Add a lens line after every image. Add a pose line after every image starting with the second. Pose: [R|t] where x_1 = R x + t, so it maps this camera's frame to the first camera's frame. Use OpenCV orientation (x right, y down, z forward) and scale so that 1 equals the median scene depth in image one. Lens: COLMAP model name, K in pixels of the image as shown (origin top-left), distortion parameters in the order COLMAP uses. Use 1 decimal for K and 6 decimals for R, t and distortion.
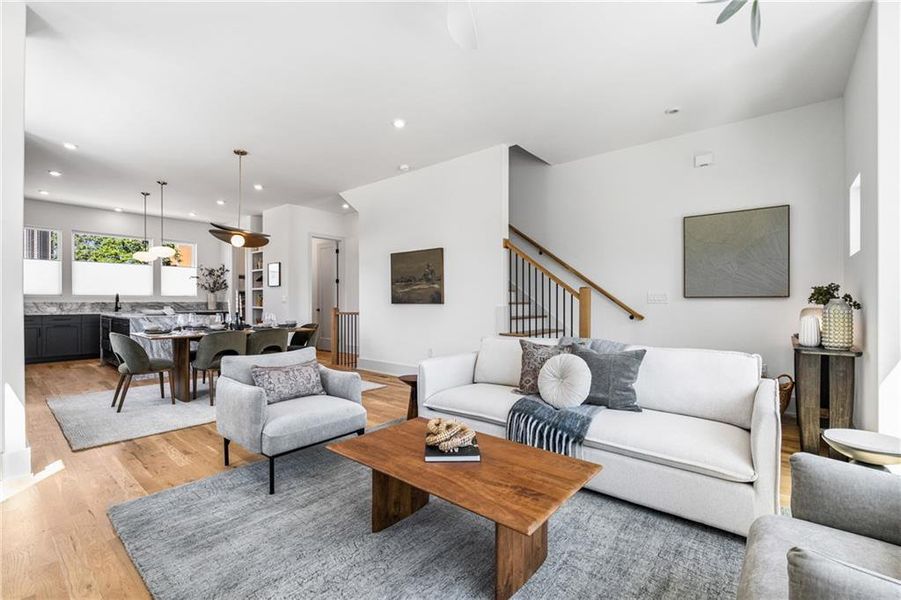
lens RADIAL K [[397.0, 0, 448.6], [0, 397.0, 300.1], [0, 0, 1]] dist [-0.012631, 0.001612]
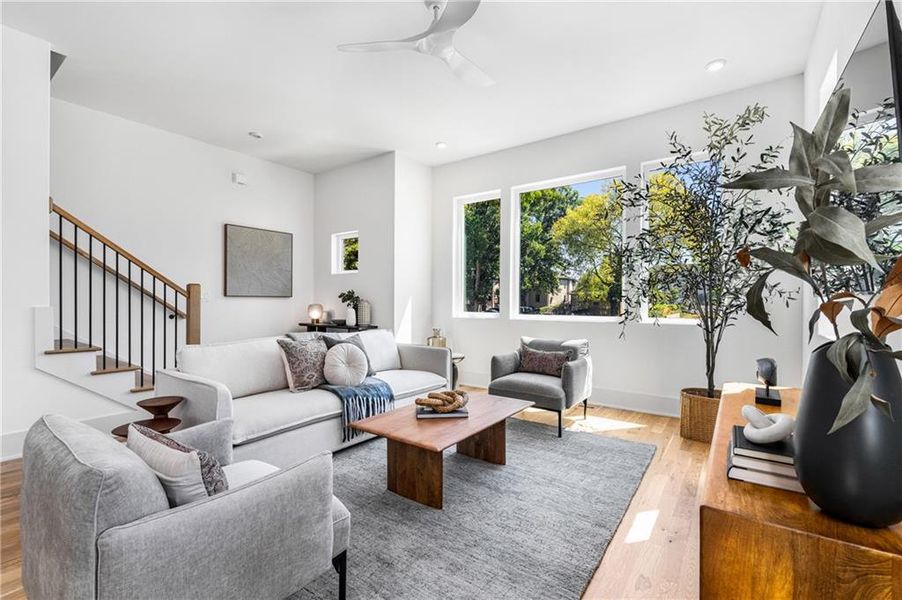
lens RADIAL K [[397.4, 0, 446.0], [0, 397.4, 299.7], [0, 0, 1]] dist [-0.012631, 0.001612]
pose [[-0.071613, 0.000085, 0.997432, -0.636896], [-0.006675, 0.999978, -0.000564, -0.000118], [-0.997410, -0.006698, -0.071611, 0.523083]]
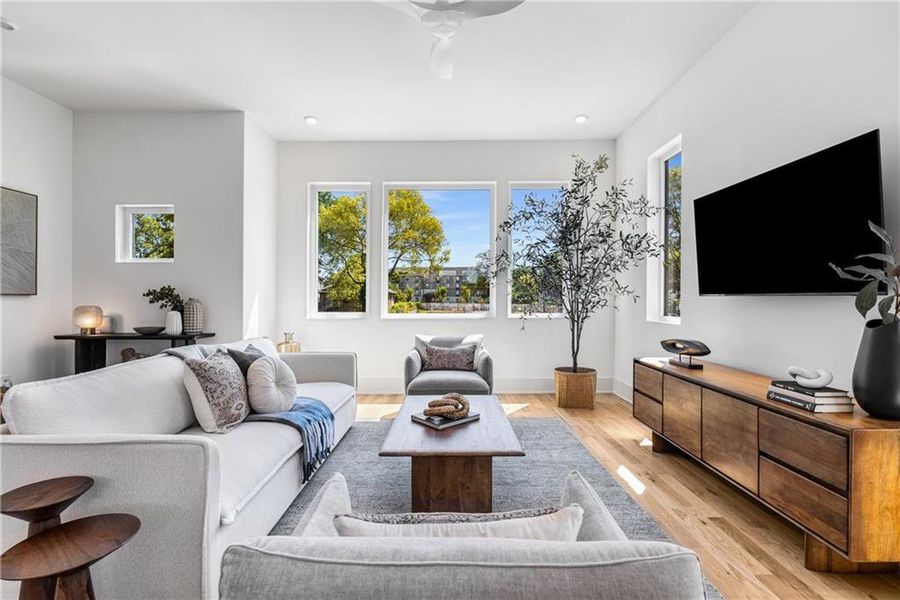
lens RADIAL K [[396.5, 0, 452.4], [0, 396.5, 300.4], [0, 0, 1]] dist [-0.012631, 0.001612]
pose [[-0.646619, -0.003022, 0.762807, -0.468815], [-0.002413, 0.999995, 0.001916, 0.001035], [-0.762810, -0.000602, -0.646623, 0.838643]]
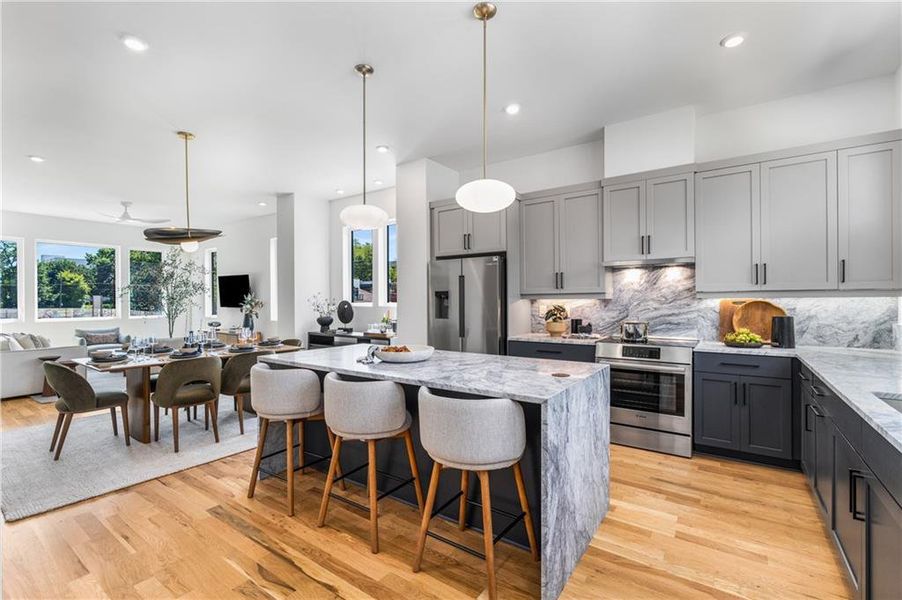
lens RADIAL K [[397.4, 0, 455.2], [0, 397.4, 302.7], [0, 0, 1]] dist [-0.012631, 0.001612]
pose [[-0.994689, 0.005999, -0.102753, -1.255219], [0.005667, 0.999978, 0.003526, -0.033040], [0.102772, 0.002925, -0.994701, 2.302082]]
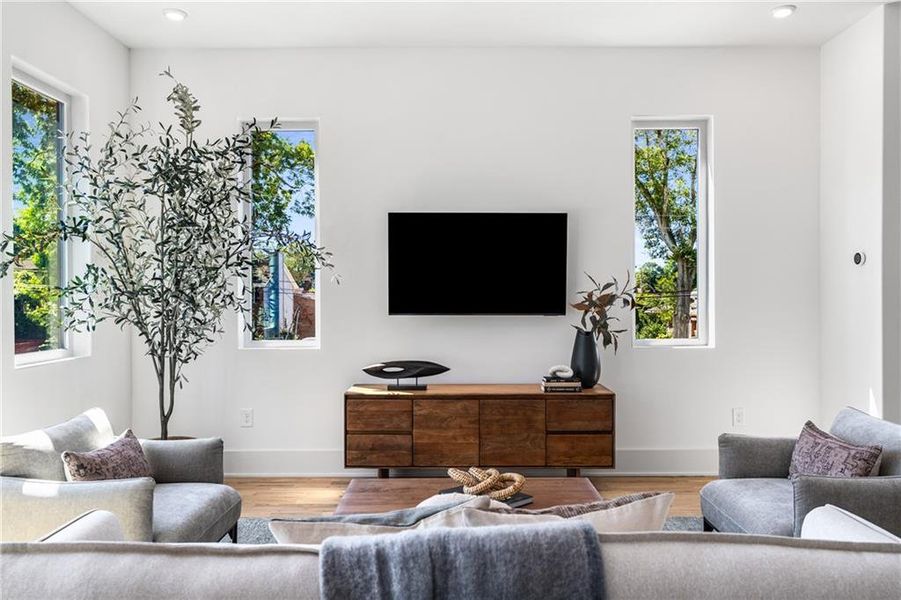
lens RADIAL K [[657.2, 0, 450.1], [0, 657.2, 304.4], [0, 0, 1]] dist [0.000821, -0.002976]
pose [[-0.763521, -0.001369, -0.645781, 0.385605], [0.004365, 0.999964, -0.007281, -0.015814], [0.645768, -0.008378, -0.763488, 0.953478]]
